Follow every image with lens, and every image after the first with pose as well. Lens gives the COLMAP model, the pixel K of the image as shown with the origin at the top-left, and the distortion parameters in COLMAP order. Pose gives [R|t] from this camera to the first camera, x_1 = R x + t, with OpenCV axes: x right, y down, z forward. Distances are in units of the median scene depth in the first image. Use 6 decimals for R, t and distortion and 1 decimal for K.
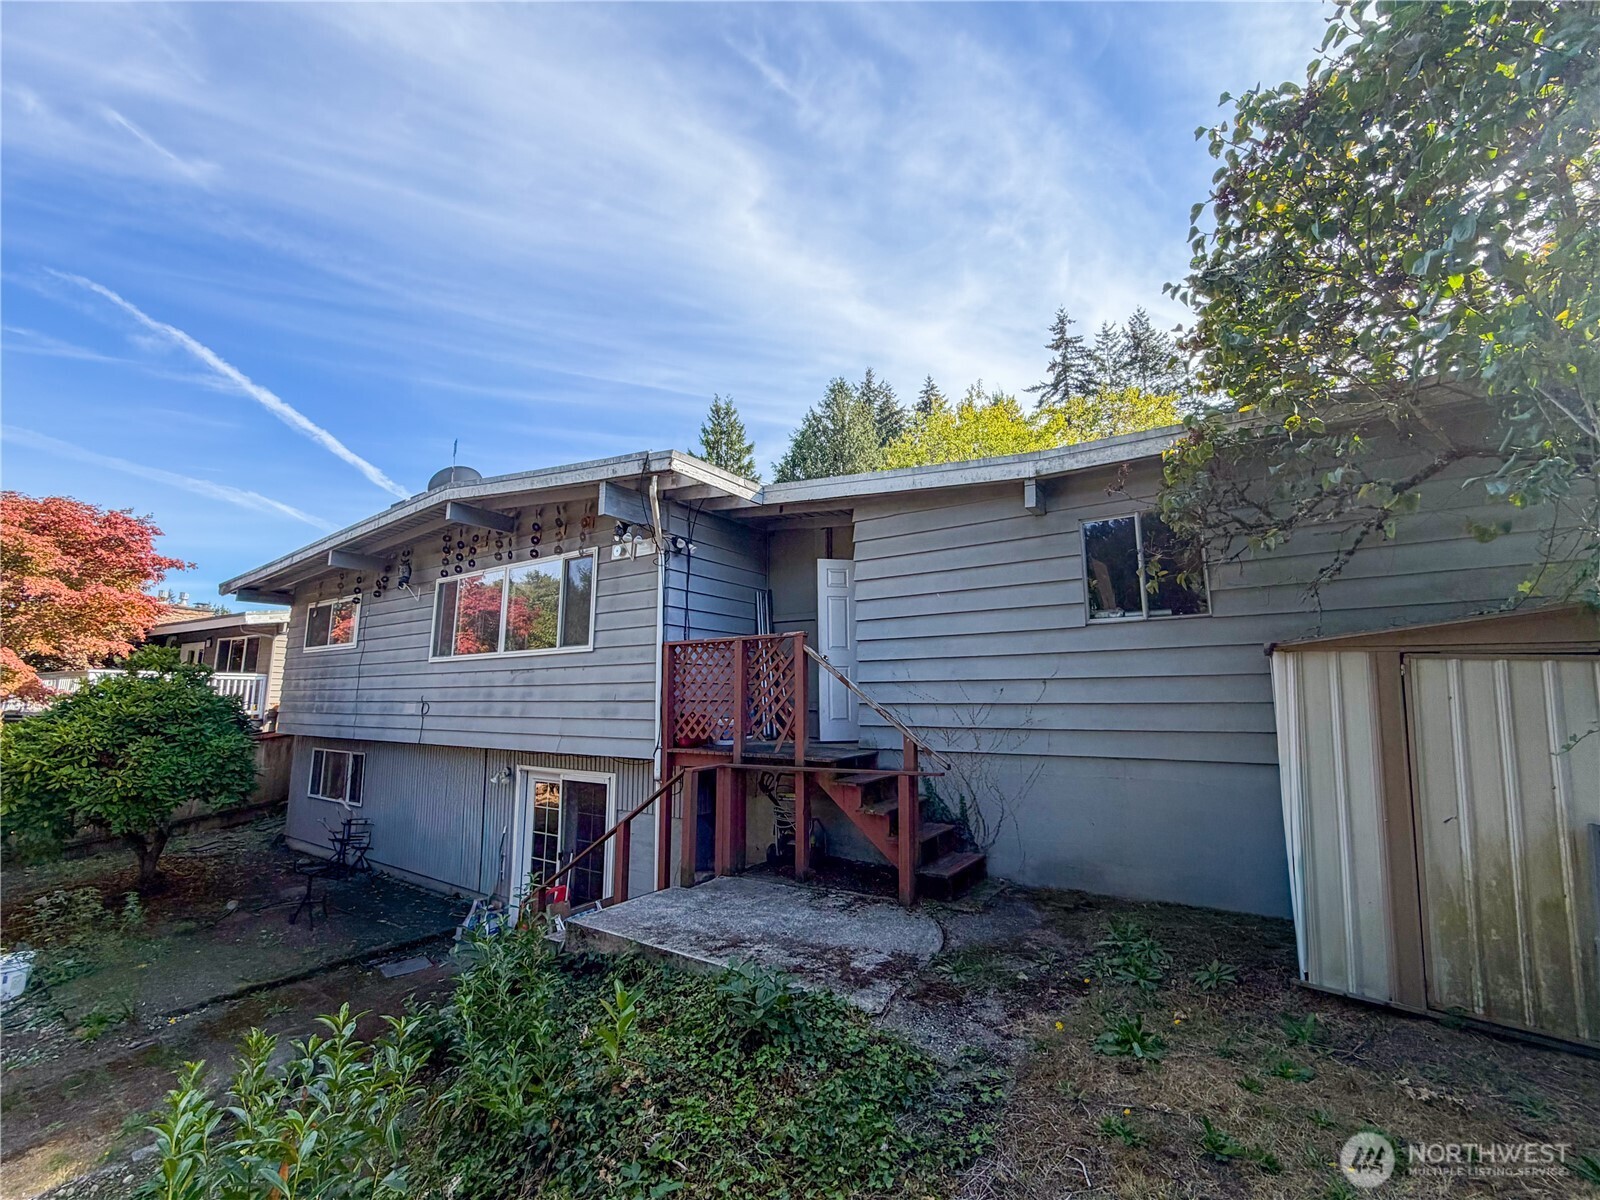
lens RADIAL K [[683.9, 0, 799.9], [0, 683.9, 609.7], [0, 0, 1]] dist [0.000443, -0.000185]
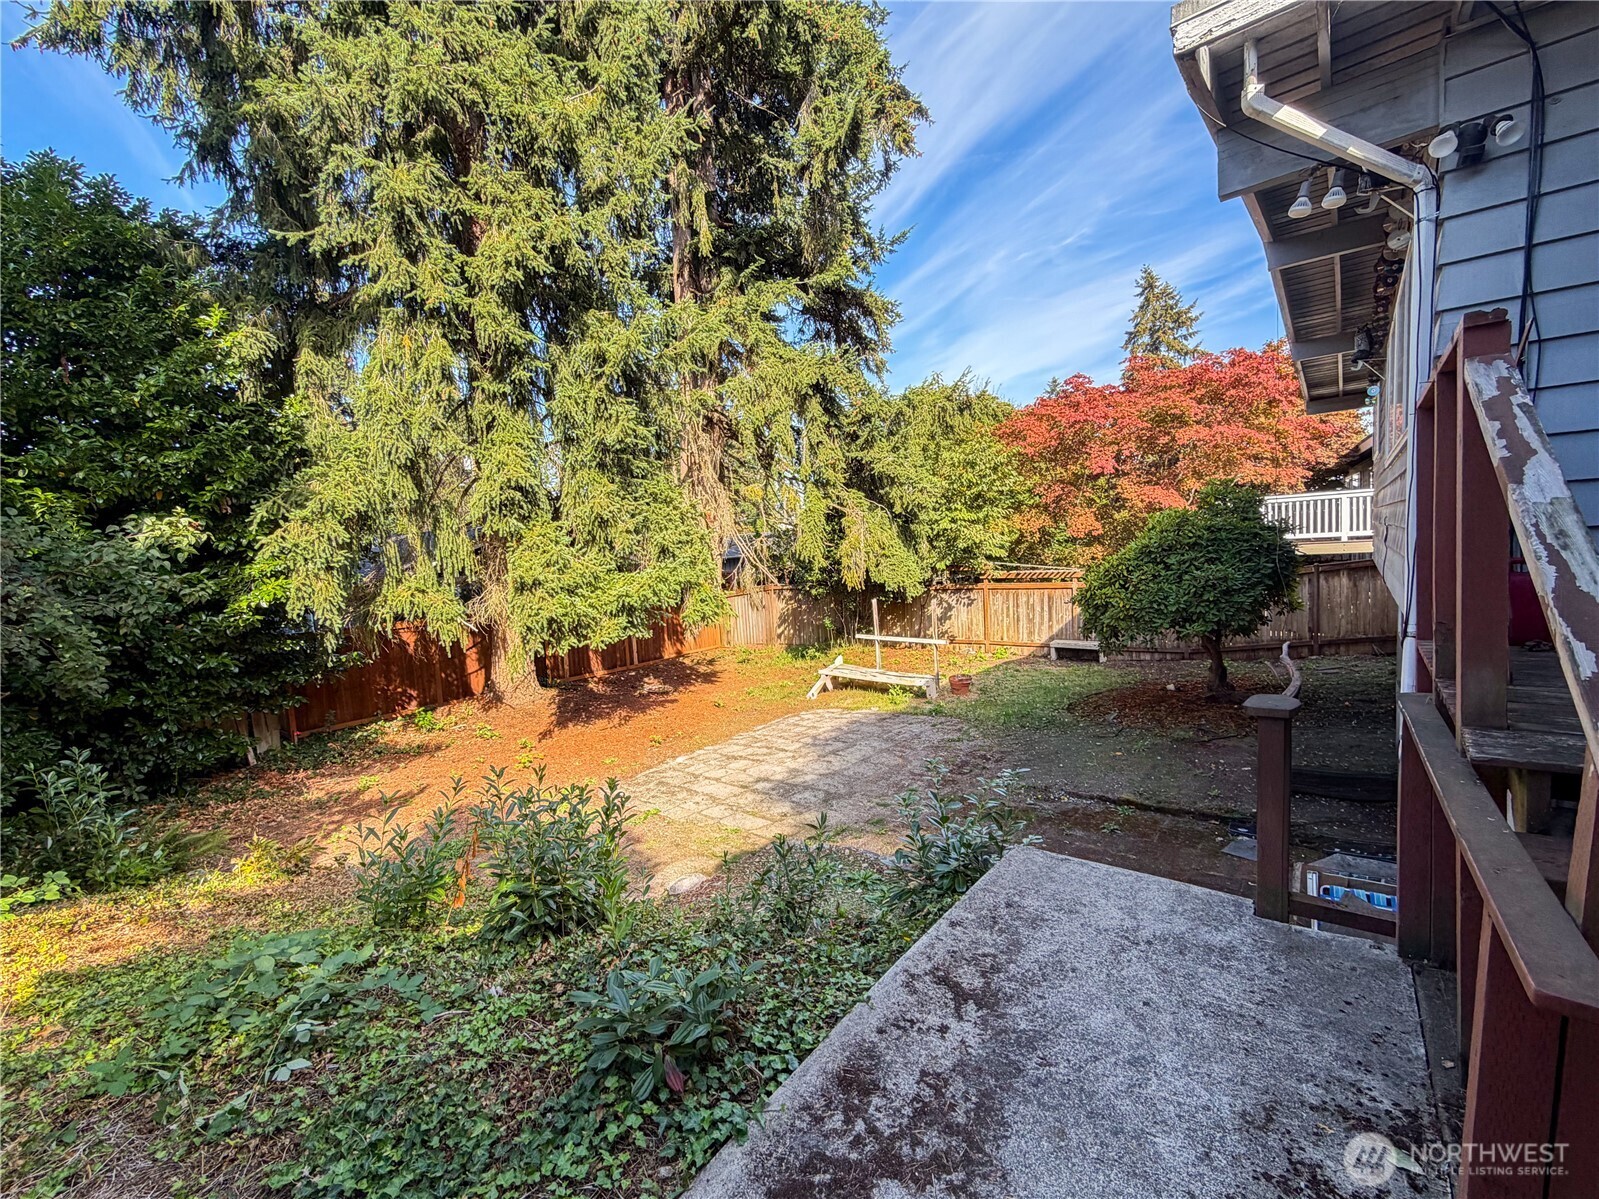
lens RADIAL K [[683.5, 0, 794.0], [0, 683.5, 602.1], [0, 0, 1]] dist [0.000443, -0.000185]
pose [[-0.088415, 0.082993, -0.992620, 0.416297], [0.191276, 0.979392, 0.064849, 0.097568], [0.977546, -0.184130, -0.102467, 0.903270]]
